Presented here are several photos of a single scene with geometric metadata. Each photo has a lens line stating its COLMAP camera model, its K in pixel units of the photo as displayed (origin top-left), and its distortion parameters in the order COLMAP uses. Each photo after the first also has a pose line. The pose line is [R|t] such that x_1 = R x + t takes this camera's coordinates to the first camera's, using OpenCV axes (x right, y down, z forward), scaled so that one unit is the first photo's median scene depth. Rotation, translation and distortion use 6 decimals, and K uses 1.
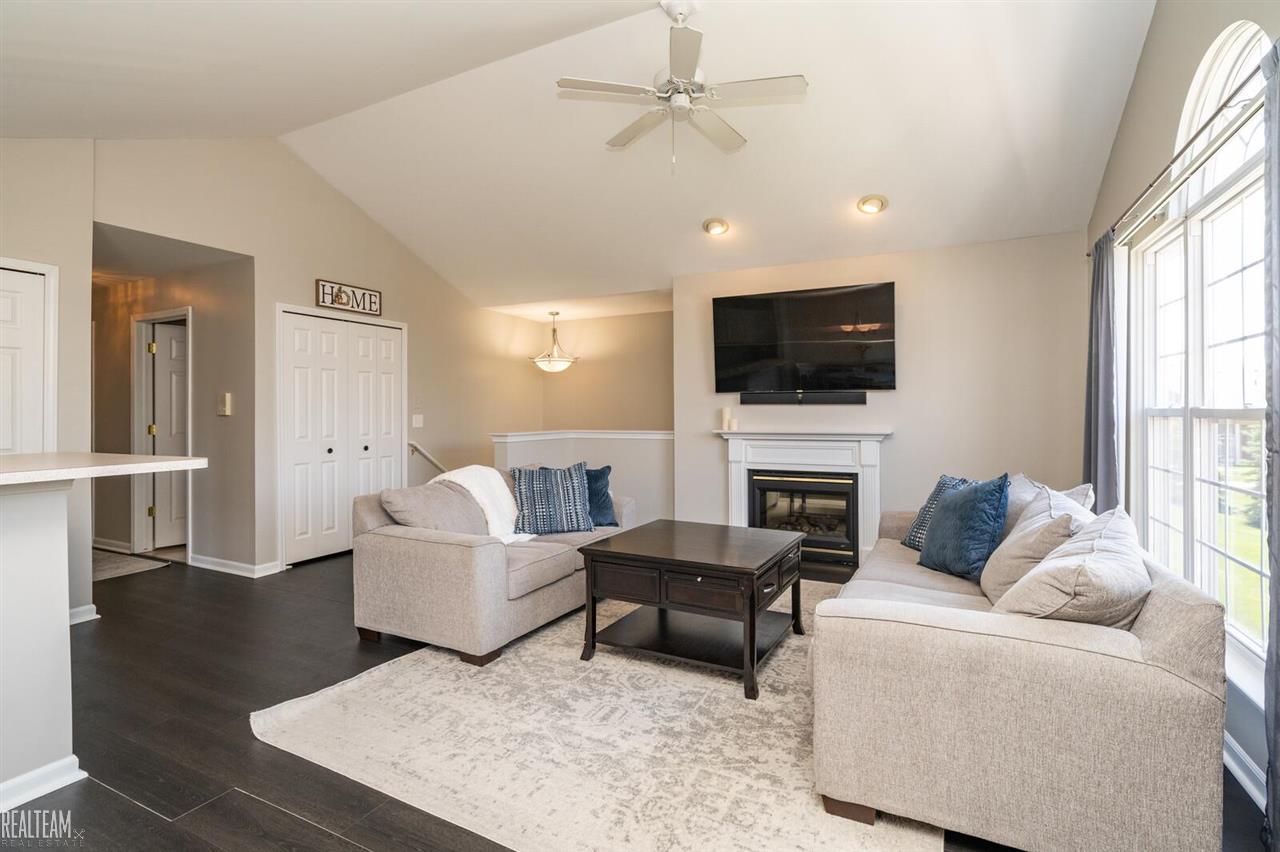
lens RADIAL K [[602.9, 0, 641.9], [0, 602.9, 424.7], [0, 0, 1]] dist [0.000345, -0.000038]
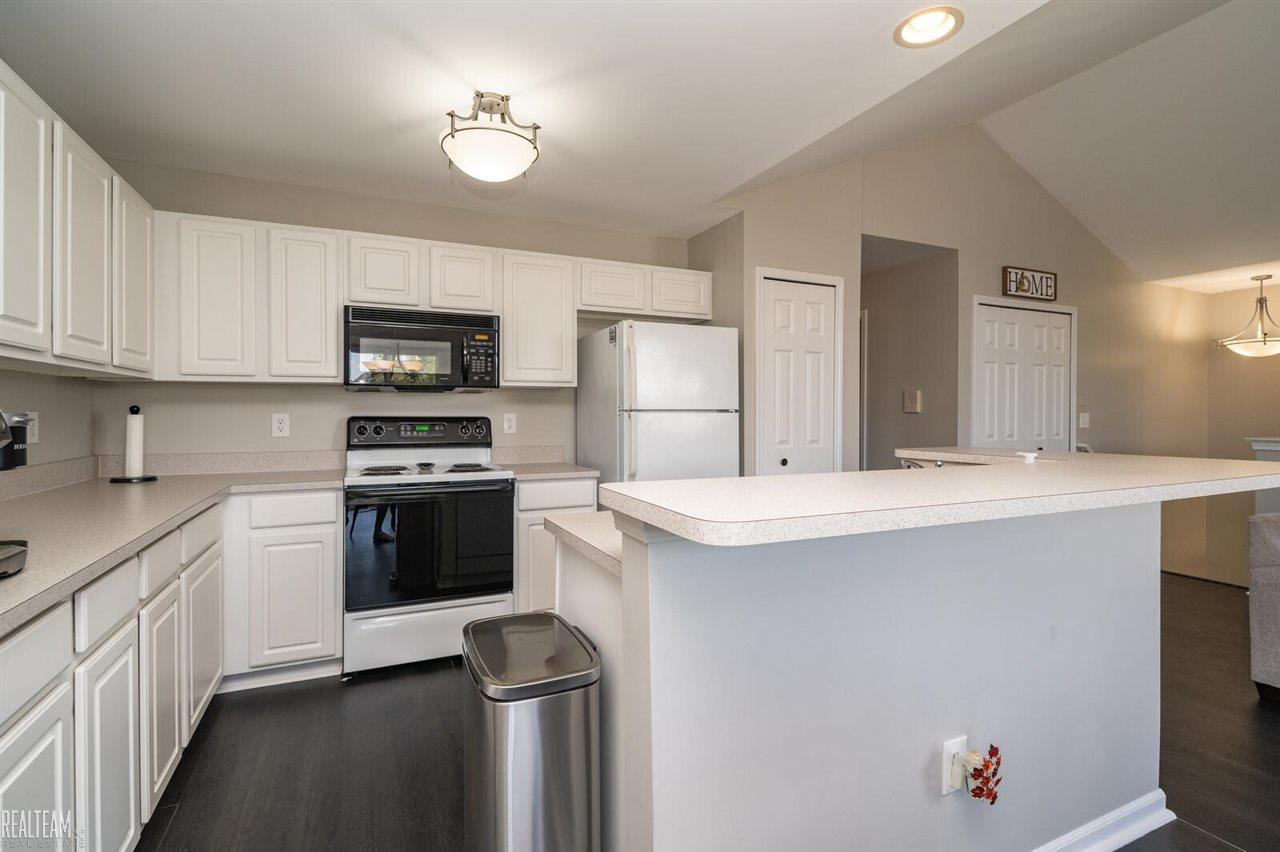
lens RADIAL K [[602.9, 0, 643.0], [0, 602.9, 417.4], [0, 0, 1]] dist [0.000345, -0.000038]
pose [[0.784490, 0.005250, -0.620119, -0.377365], [-0.014856, 0.999836, -0.010329, 0.008551], [0.619964, 0.017316, 0.784439, -0.066488]]
